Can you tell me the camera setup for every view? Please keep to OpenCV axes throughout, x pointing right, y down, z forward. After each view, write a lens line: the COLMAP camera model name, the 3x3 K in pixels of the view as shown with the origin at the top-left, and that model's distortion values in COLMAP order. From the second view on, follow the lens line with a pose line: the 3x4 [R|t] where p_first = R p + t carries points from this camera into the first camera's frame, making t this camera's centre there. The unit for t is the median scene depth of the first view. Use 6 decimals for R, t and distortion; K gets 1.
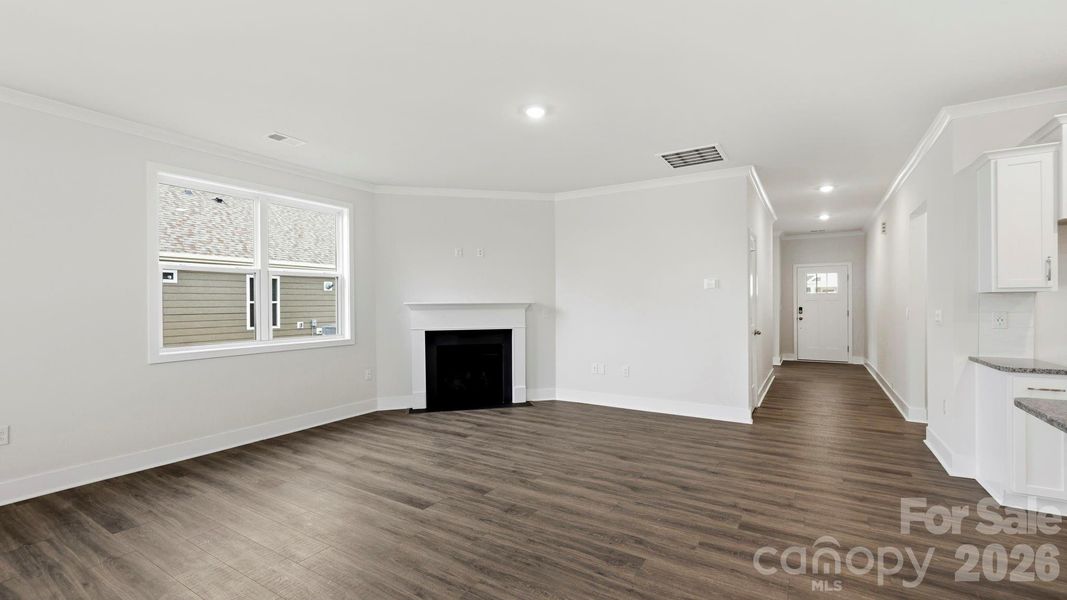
lens RADIAL K [[465.1, 0, 529.8], [0, 465.1, 306.0], [0, 0, 1]] dist [0.000829, 0.000471]
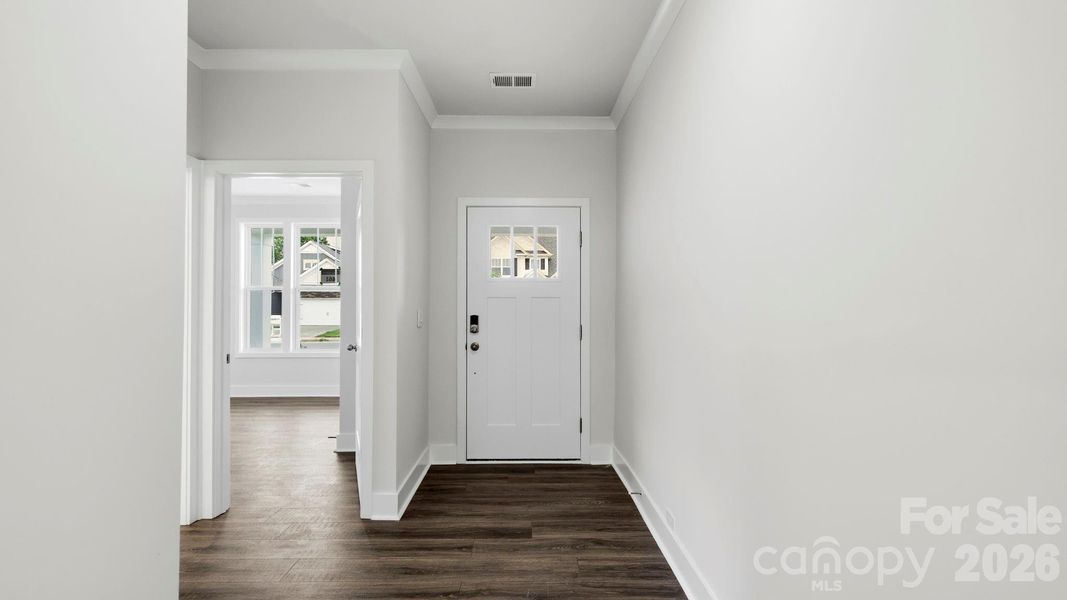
lens RADIAL K [[465.1, 0, 531.8], [0, 465.1, 301.3], [0, 0, 1]] dist [0.000829, 0.000471]
pose [[0.840188, 0.013606, 0.542124, 0.438700], [-0.002580, 0.999774, -0.021093, -0.001249], [-0.542289, 0.016324, 0.840033, 0.694003]]
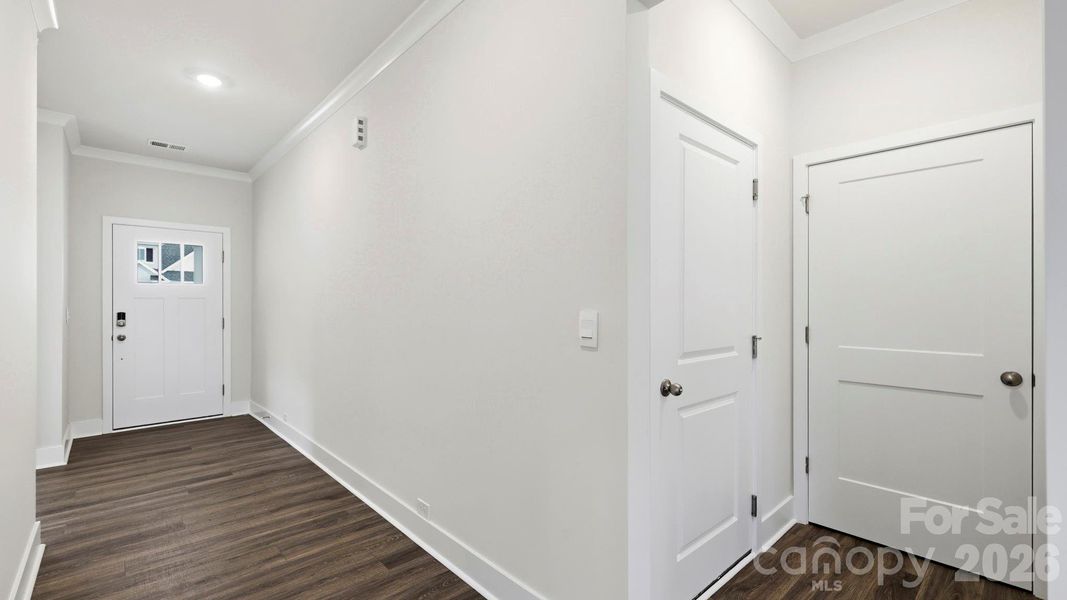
lens RADIAL K [[465.1, 0, 529.5], [0, 465.1, 298.2], [0, 0, 1]] dist [0.000829, 0.000471]
pose [[0.277670, 0.013930, 0.960575, 0.265458], [0.014940, 0.999711, -0.018817, 0.003008], [-0.960560, 0.019576, 0.277382, 0.508660]]
